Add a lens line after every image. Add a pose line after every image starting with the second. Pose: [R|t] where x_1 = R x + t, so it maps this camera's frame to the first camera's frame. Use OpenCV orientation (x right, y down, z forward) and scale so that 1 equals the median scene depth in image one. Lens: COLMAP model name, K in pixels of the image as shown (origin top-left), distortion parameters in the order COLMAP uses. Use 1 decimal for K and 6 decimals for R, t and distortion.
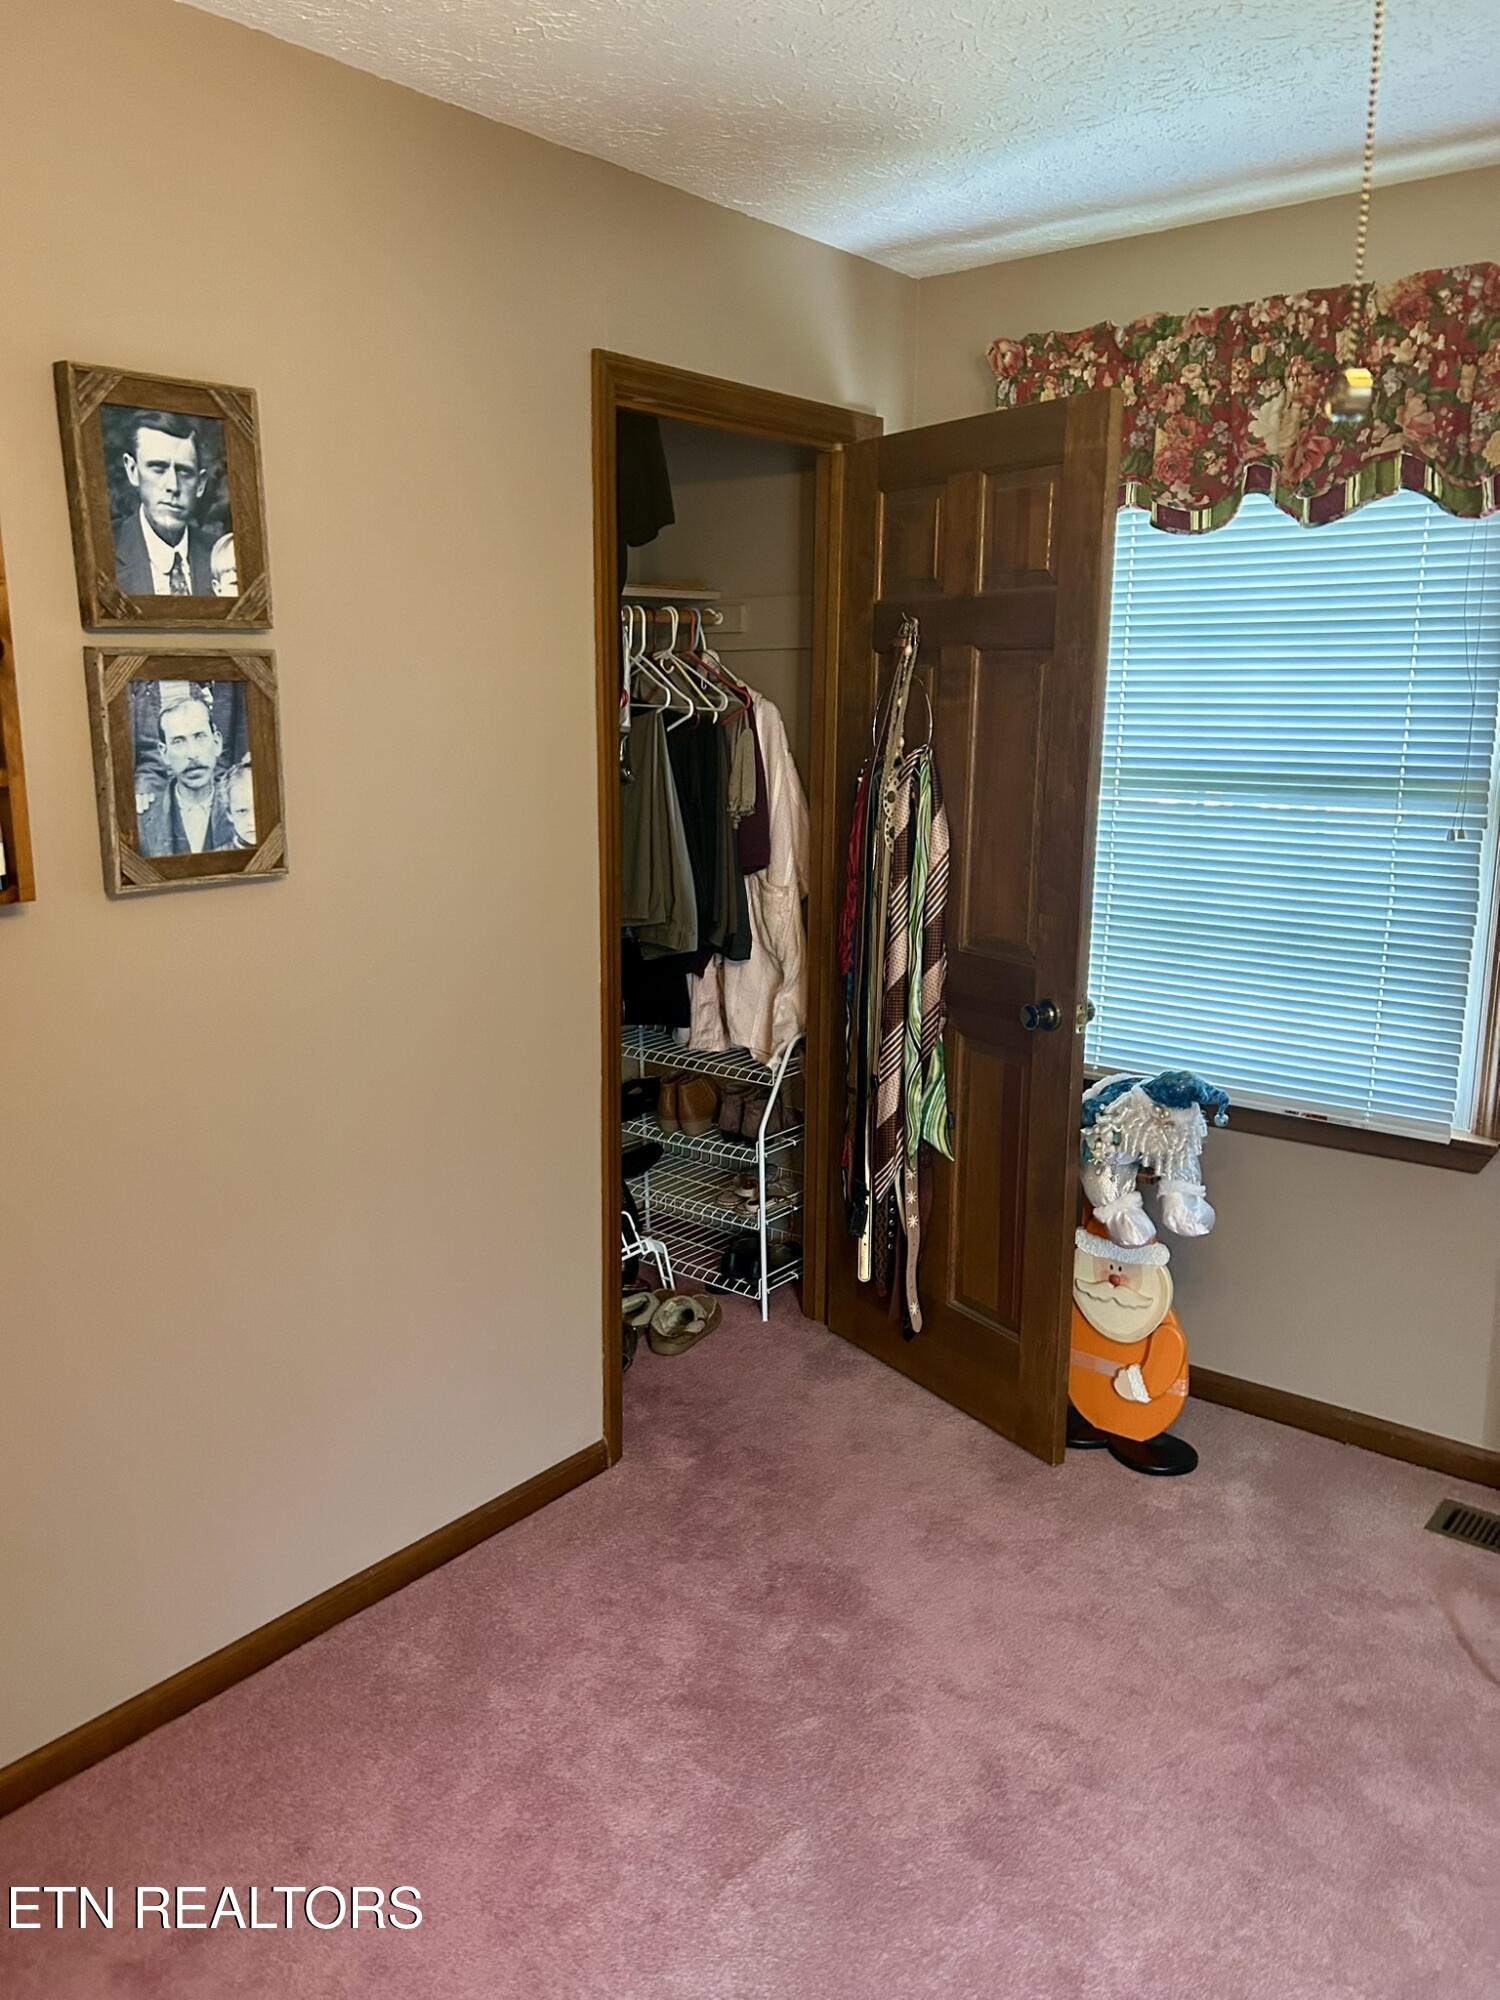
lens RADIAL K [[1478.4, 0, 752.6], [0, 1478.4, 1008.1], [0, 0, 1]] dist [0.075883, -0.083982]
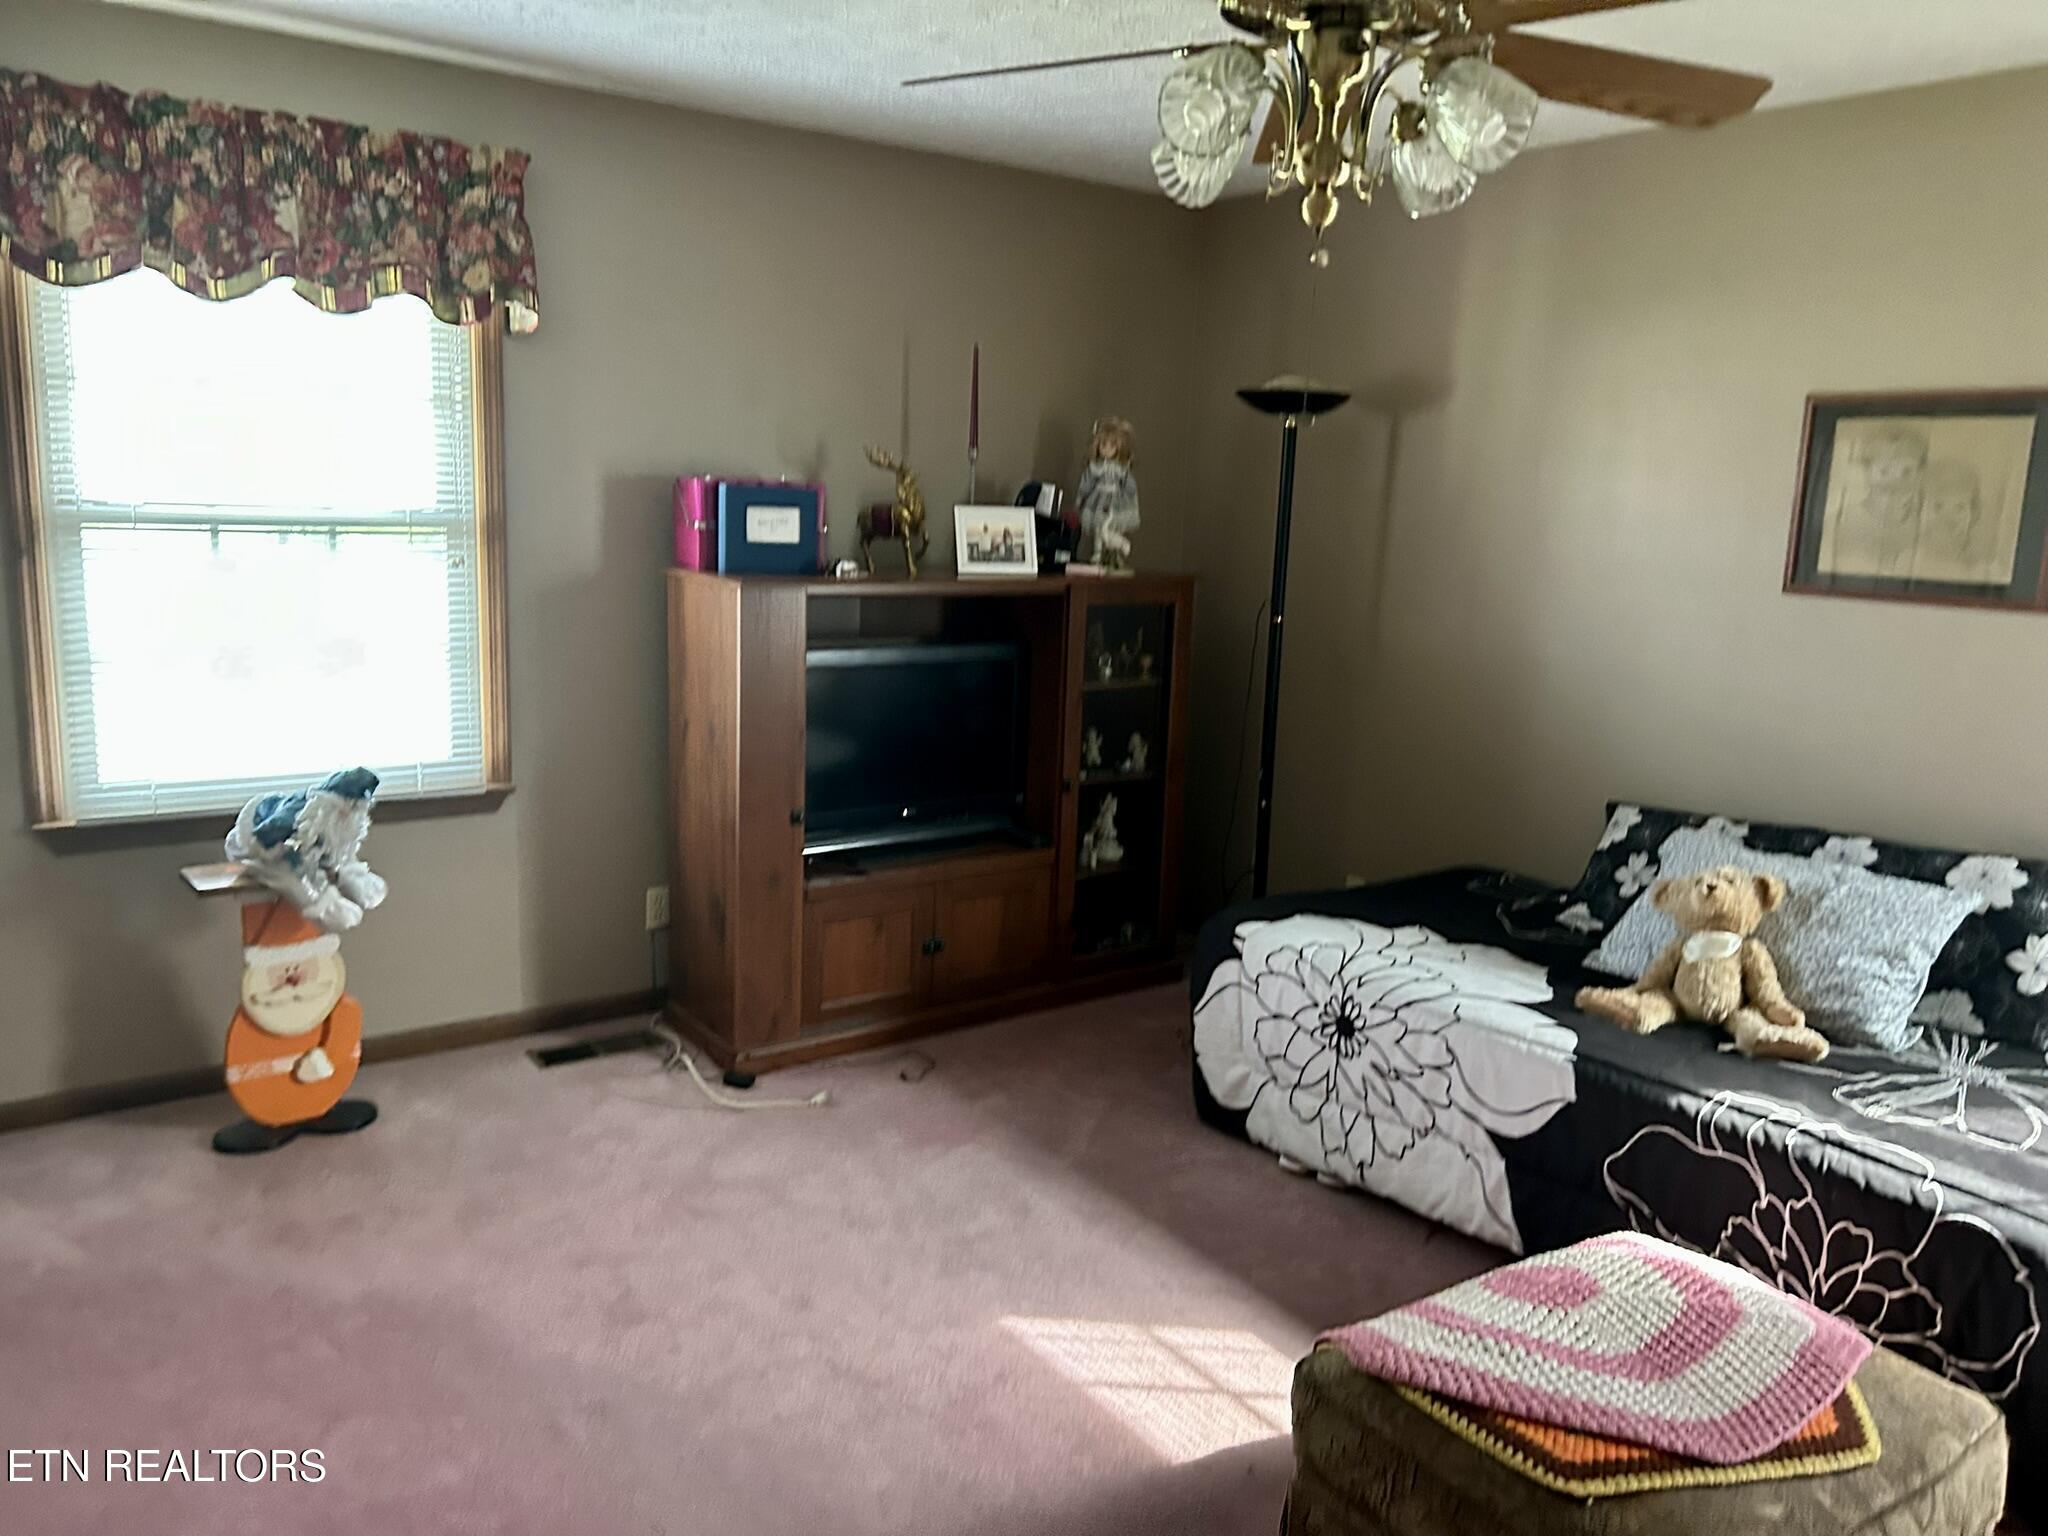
lens RADIAL K [[1513.8, 0, 986.6], [0, 1513.8, 771.4], [0, 0, 1]] dist [0.075883, -0.083982]
pose [[0.289686, -0.180068, 0.940031, -0.695178], [0.160216, 0.977408, 0.137854, -0.045422], [-0.943617, 0.110673, 0.311991, 0.154881]]
